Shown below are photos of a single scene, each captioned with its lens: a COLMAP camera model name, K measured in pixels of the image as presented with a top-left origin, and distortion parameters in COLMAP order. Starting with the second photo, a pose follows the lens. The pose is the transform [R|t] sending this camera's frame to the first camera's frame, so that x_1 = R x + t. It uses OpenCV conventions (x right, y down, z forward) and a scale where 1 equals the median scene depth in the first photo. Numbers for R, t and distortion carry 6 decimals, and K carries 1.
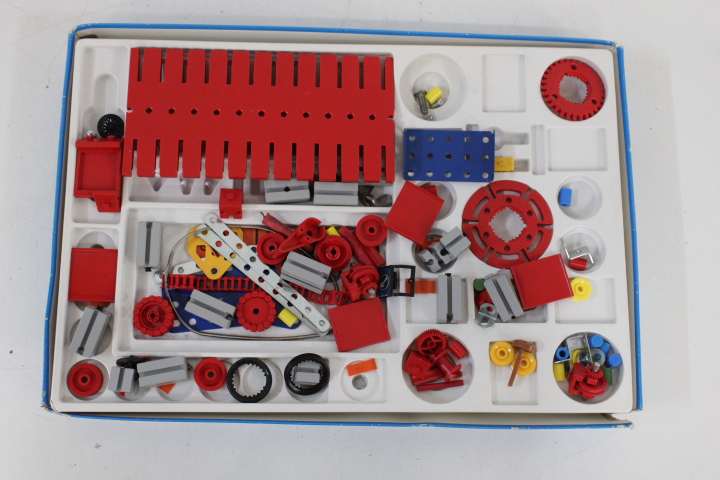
lens RADIAL K [[769.0, 0, 360.8], [0, 769.0, 235.5], [0, 0, 1]] dist [-0.084456, 0.000000]
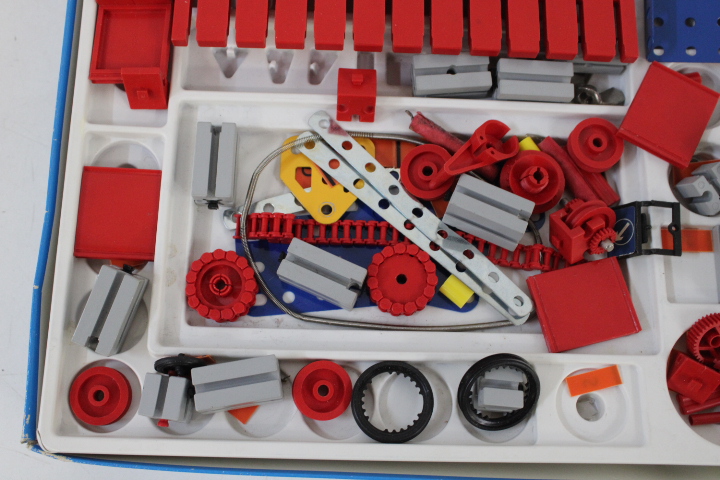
lens RADIAL K [[769.0, 0, 360.4], [0, 769.0, 234.5], [0, 0, 1]] dist [-0.084456, 0.000000]
pose [[0.997986, 0.007479, -0.062989, -0.128759], [-0.008990, 0.999677, -0.023751, 0.077935], [0.062791, 0.024269, 0.997732, 0.423625]]
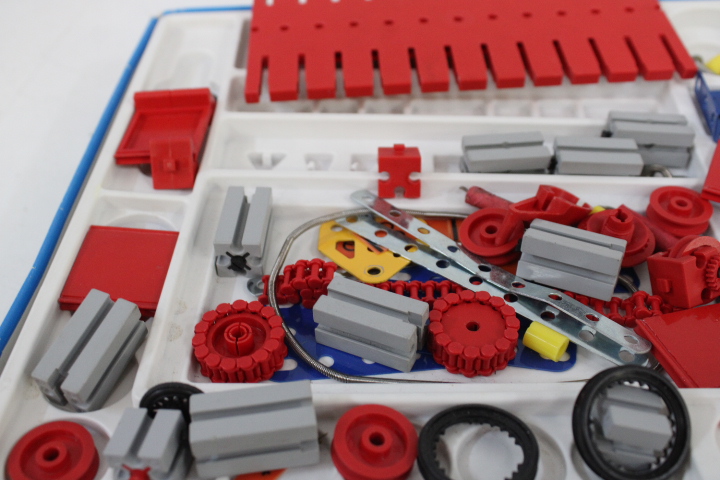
lens RADIAL K [[769.0, 0, 361.0], [0, 769.0, 245.0], [0, 0, 1]] dist [-0.084456, 0.000000]
pose [[0.996011, -0.051761, -0.072679, -0.162826], [-0.001857, 0.802339, -0.596865, 0.315470], [0.089208, 0.594619, 0.799043, 0.605907]]
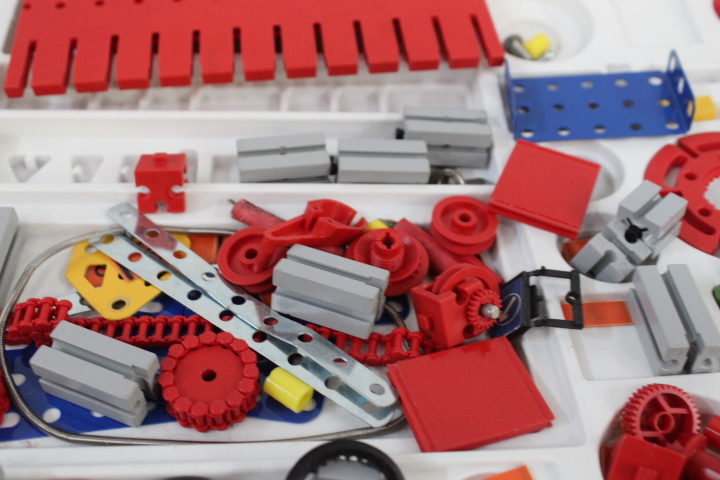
lens RADIAL K [[769.0, 0, 354.0], [0, 769.0, 244.5], [0, 0, 1]] dist [-0.084456, 0.000000]
pose [[0.998150, -0.060386, 0.007028, -0.058479], [0.055769, 0.863501, -0.501255, 0.239521], [0.024199, 0.500720, 0.865271, 0.608403]]
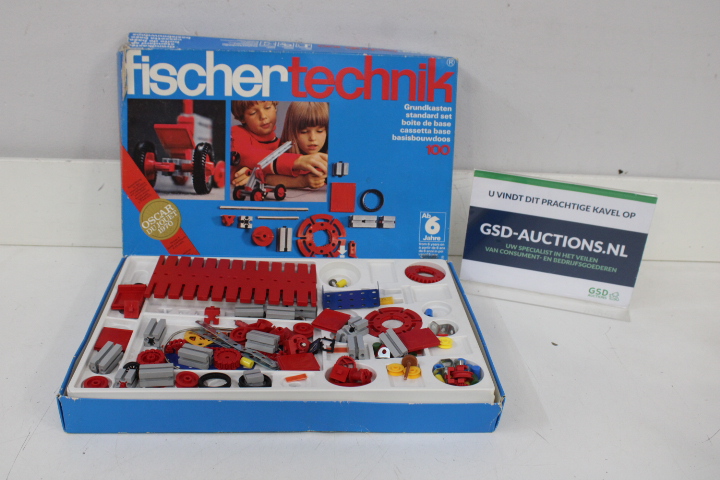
lens RADIAL K [[702.9, 0, 363.4], [0, 702.9, 241.7], [0, 0, 1]] dist [-0.130084, 0.000000]
pose [[0.996139, -0.025377, 0.084048, 0.020047], [0.082398, 0.600719, -0.795203, 1.010079], [-0.030309, 0.799058, 0.600490, 0.032101]]
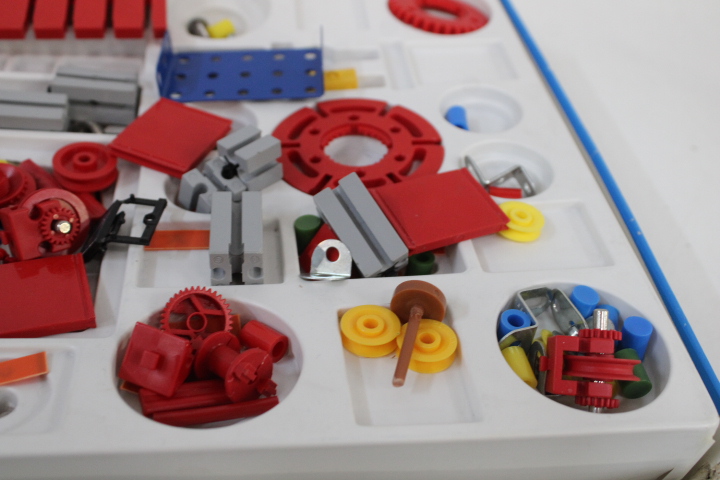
lens RADIAL K [[769.0, 0, 360.6], [0, 769.0, 234.3], [0, 0, 1]] dist [-0.084456, 0.000000]
pose [[0.988698, -0.036091, 0.145513, 0.117751], [0.114266, 0.809745, -0.575549, 0.338068], [-0.097056, 0.585671, 0.804717, 0.623080]]
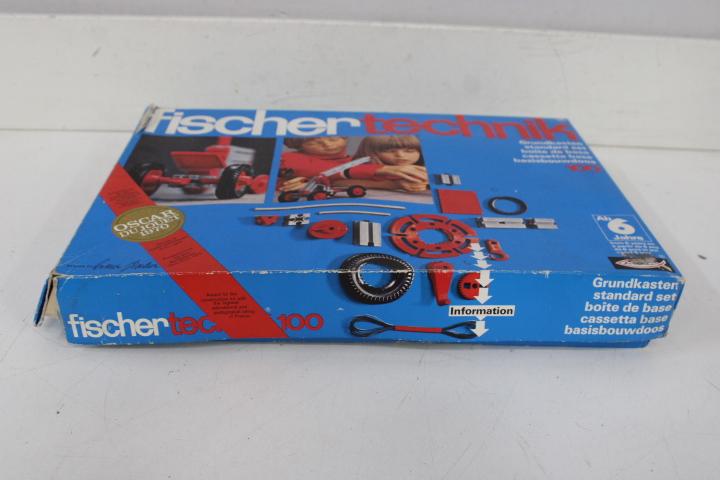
lens RADIAL K [[679.2, 0, 359.6], [0, 679.2, 237.1], [0, 0, 1]] dist [-0.116503, 0.000000]
pose [[0.996716, -0.004756, 0.080840, -0.104694], [0.067452, -0.503625, -0.861285, 0.434272], [0.044810, 0.863909, -0.501650, 1.444230]]
